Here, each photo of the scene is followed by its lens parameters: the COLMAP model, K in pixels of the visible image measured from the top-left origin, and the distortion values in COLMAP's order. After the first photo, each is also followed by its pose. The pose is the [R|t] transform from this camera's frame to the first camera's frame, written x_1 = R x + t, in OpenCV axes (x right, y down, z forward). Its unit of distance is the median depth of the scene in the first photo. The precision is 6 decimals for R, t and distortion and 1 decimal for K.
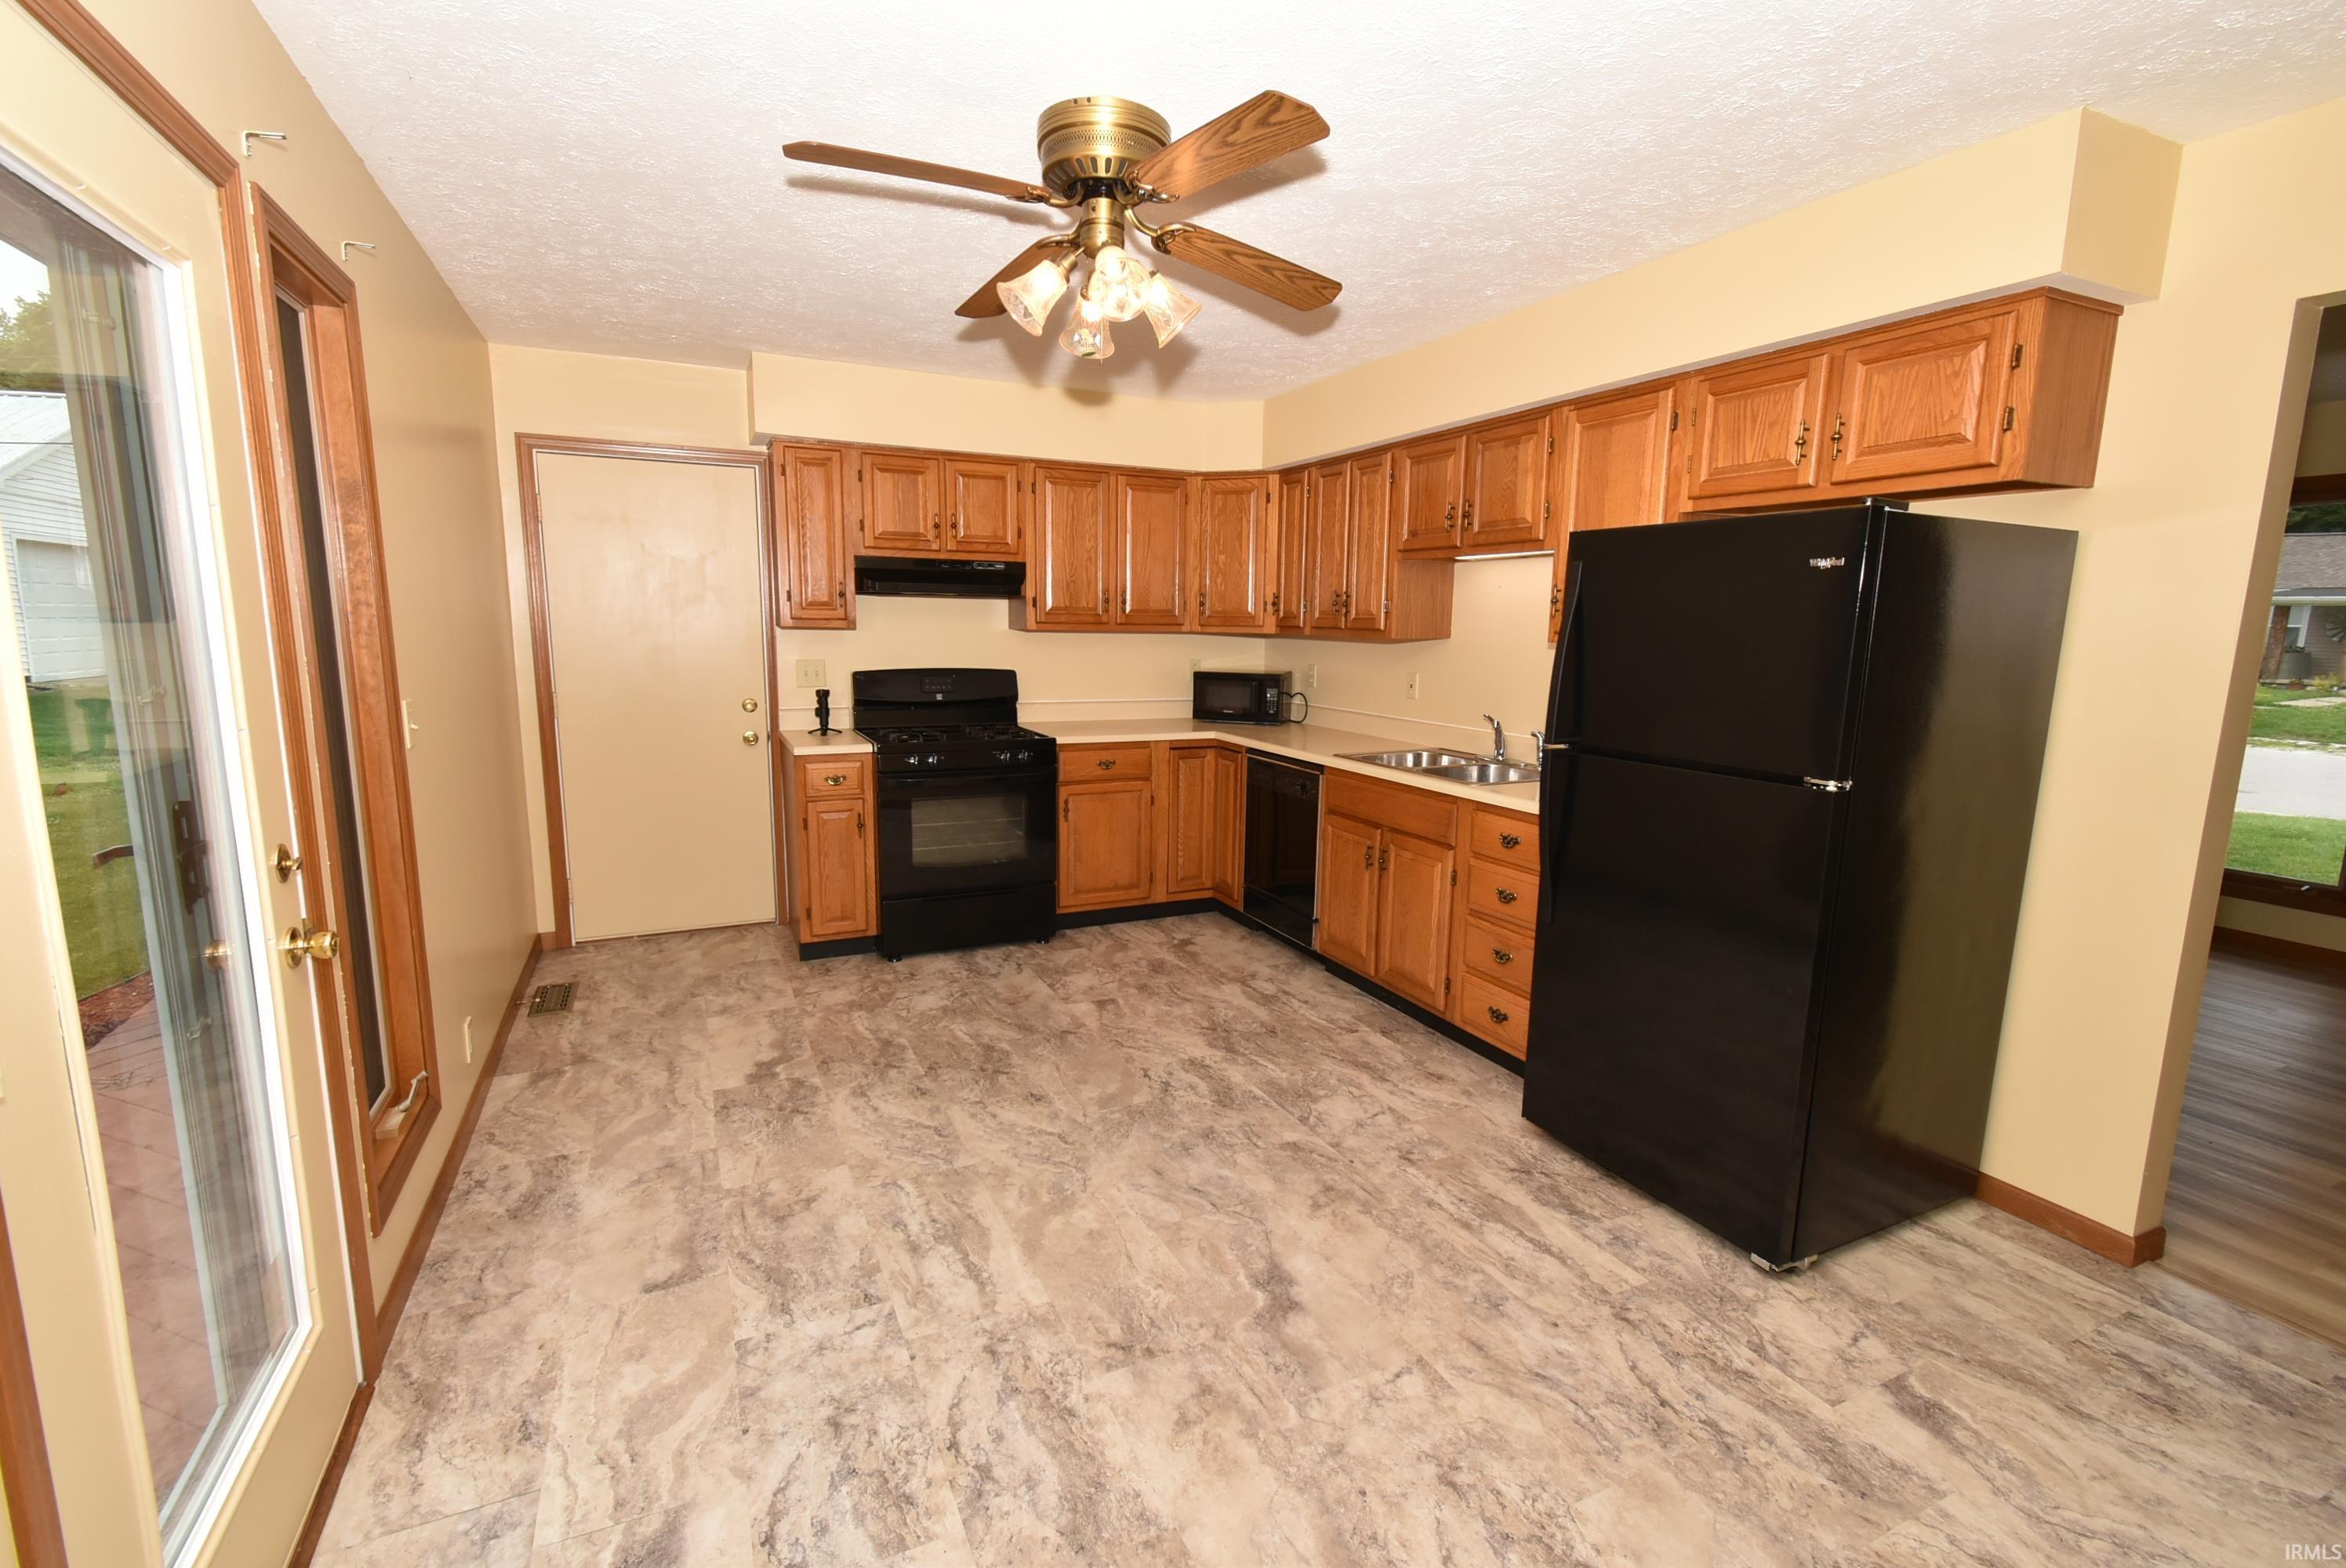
lens RADIAL K [[1037.9, 0, 1182.1], [0, 1037.9, 786.0], [0, 0, 1]] dist [0.001471, -0.002081]
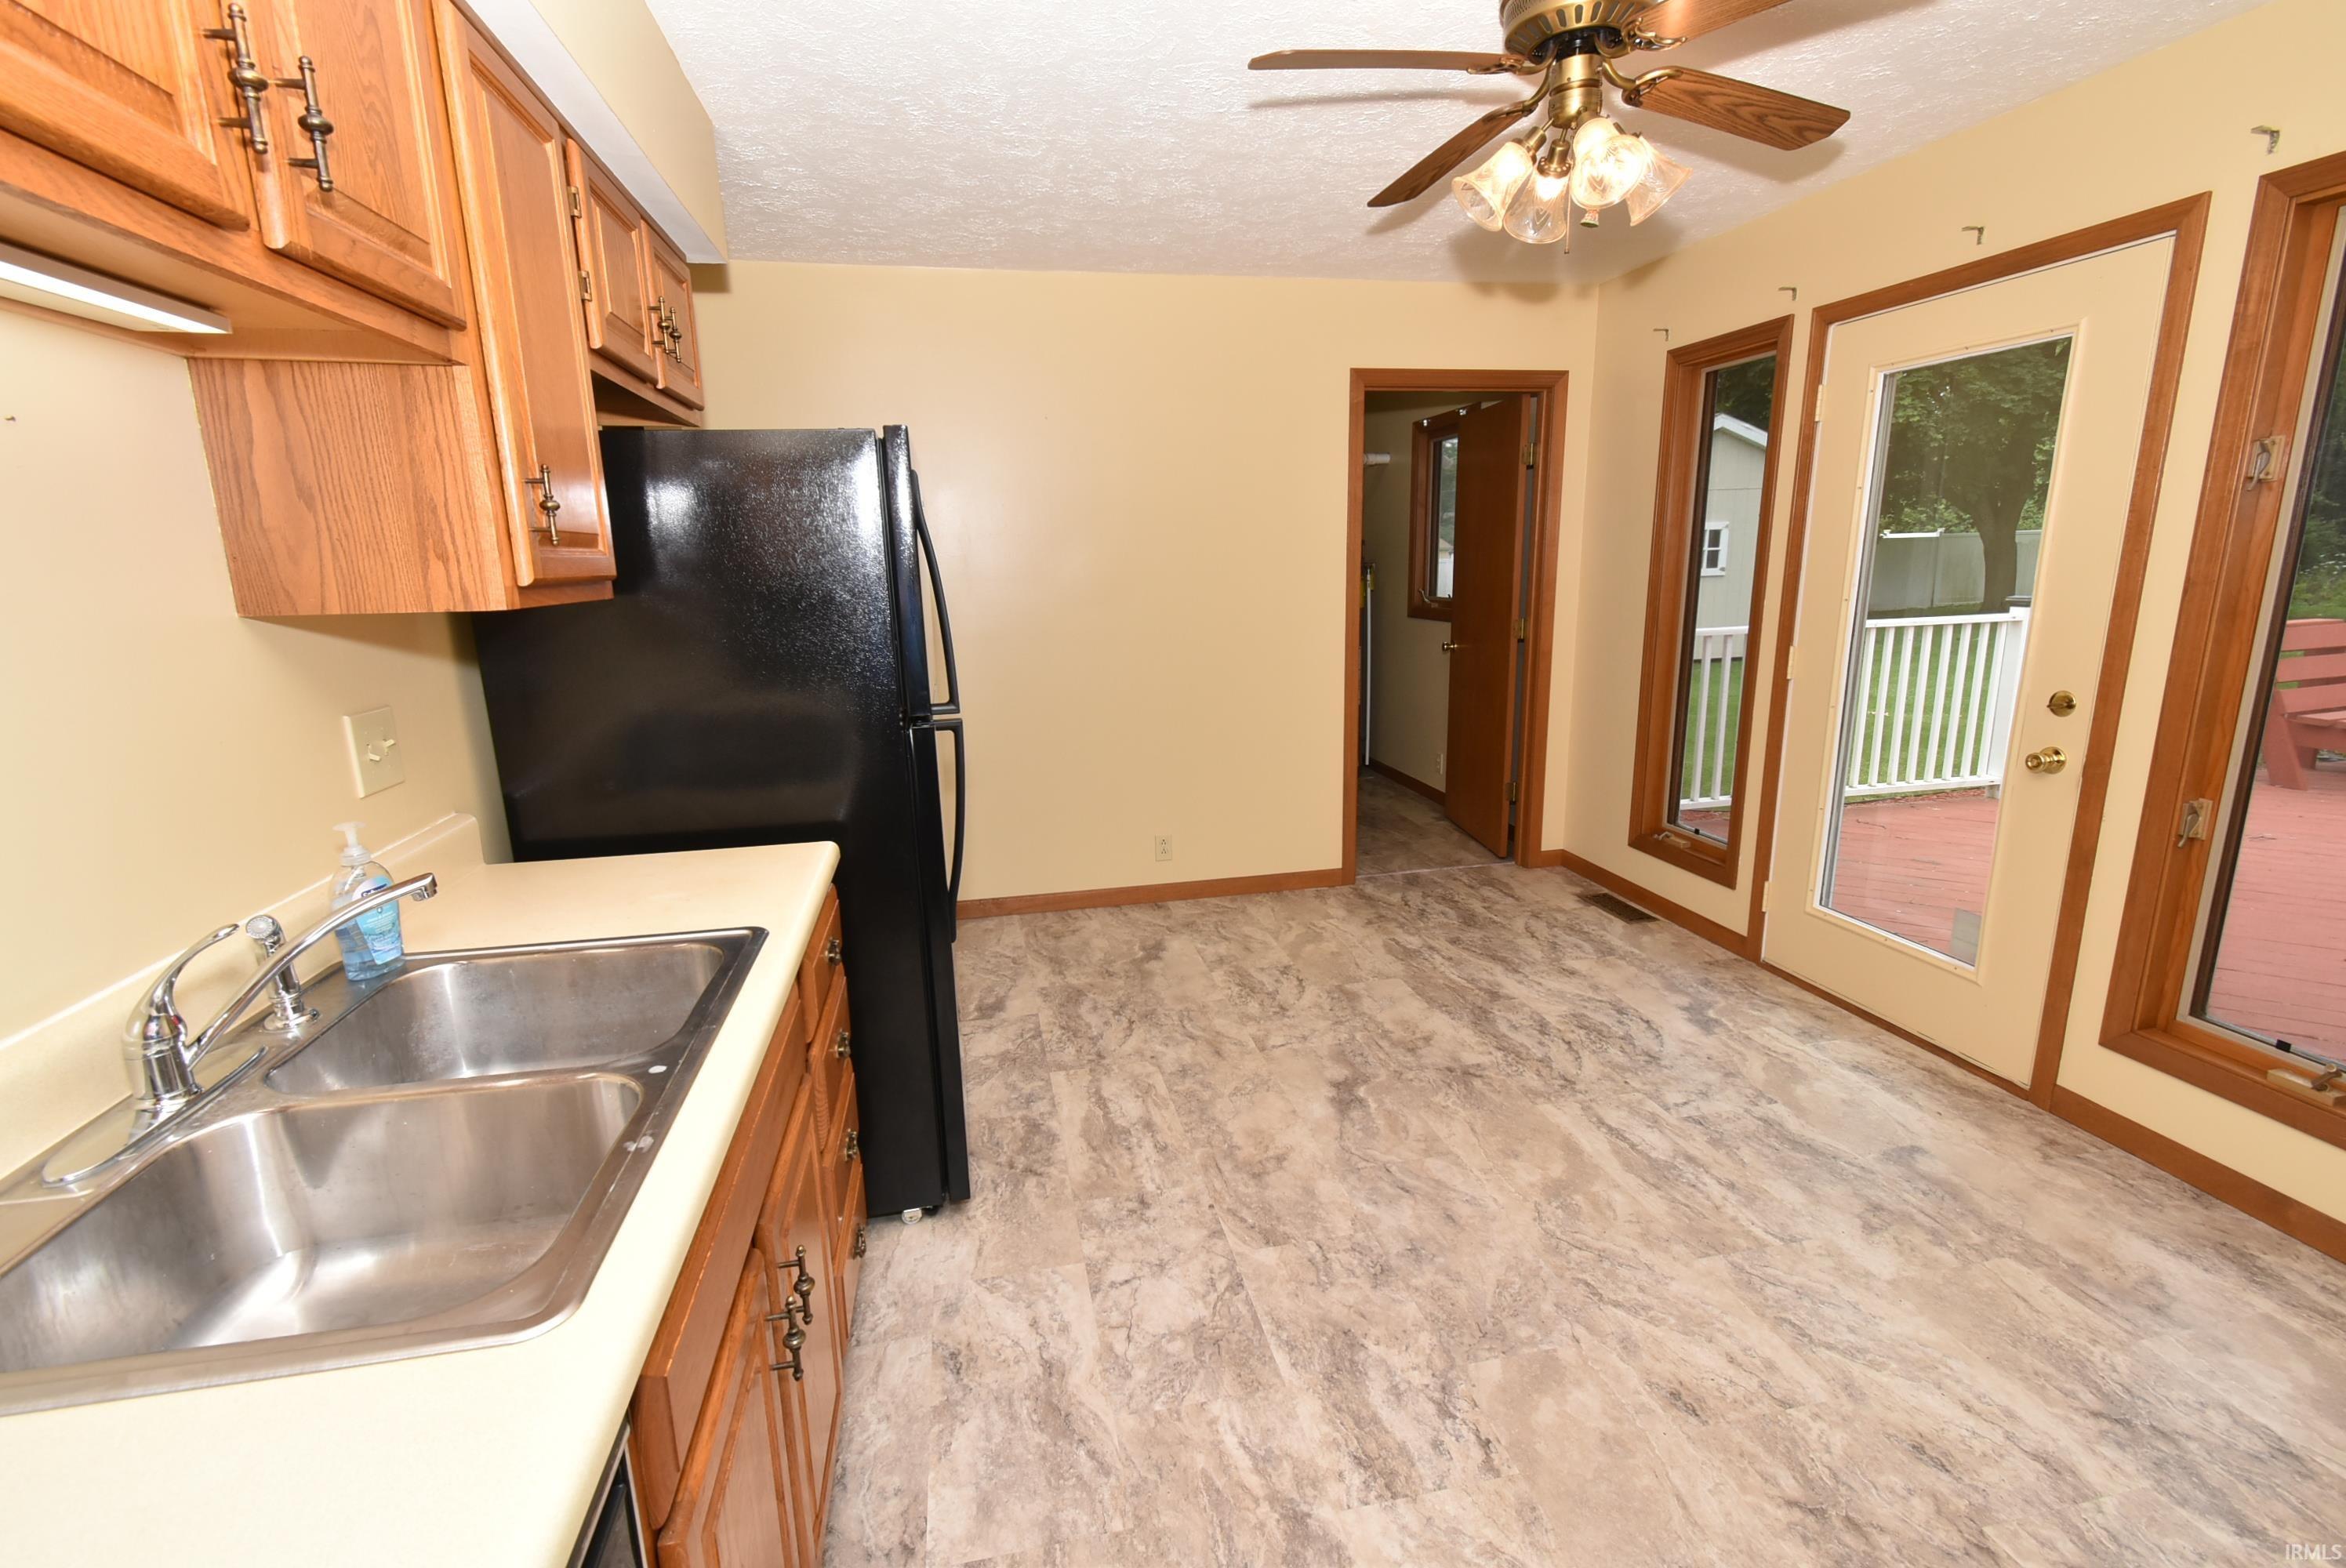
lens RADIAL K [[1037.9, 0, 1172.9], [0, 1037.9, 772.0], [0, 0, 1]] dist [0.001471, -0.002081]
pose [[-0.968627, -0.043863, 0.244619, 0.004167], [0.047321, 0.933739, 0.354812, -0.228354], [-0.243974, 0.355256, -0.902369, 1.434925]]
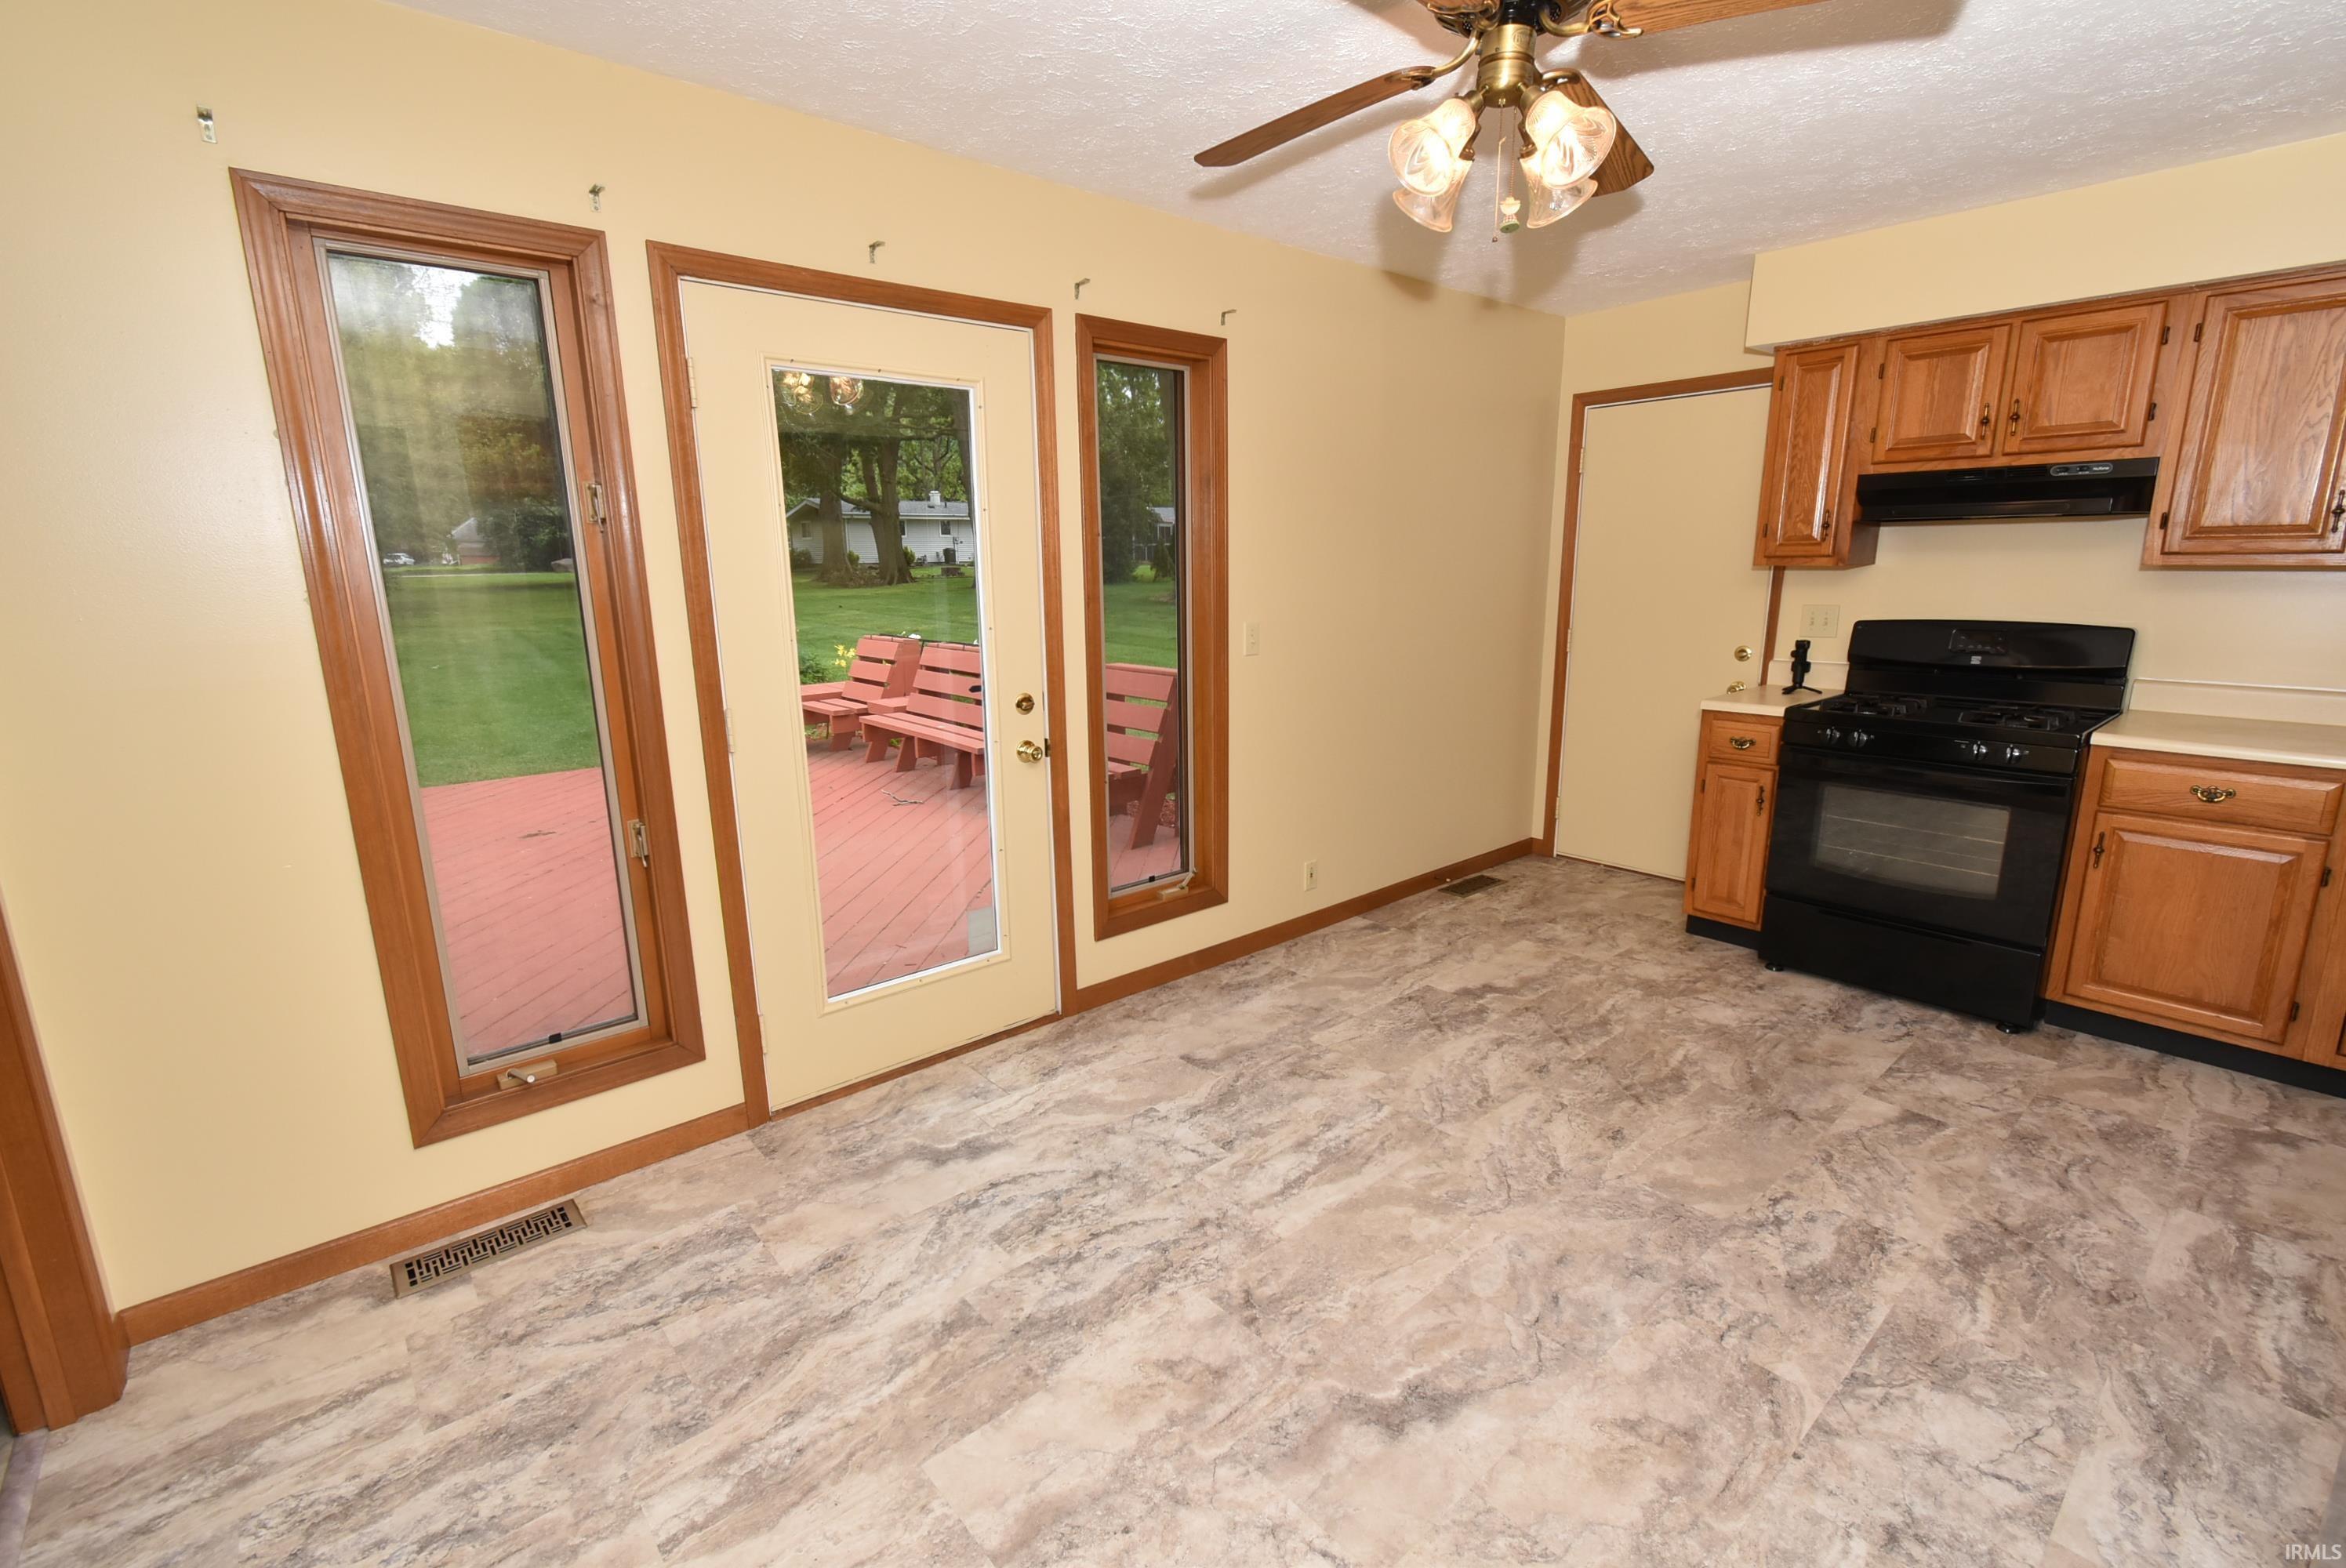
lens RADIAL K [[1037.9, 0, 1157.2], [0, 1037.9, 785.6], [0, 0, 1]] dist [0.001471, -0.002081]
pose [[0.247925, 0.187247, -0.950511, 0.500719], [-0.134461, 0.978298, 0.157649, -0.055694], [0.959403, 0.088722, 0.267722, 0.393895]]
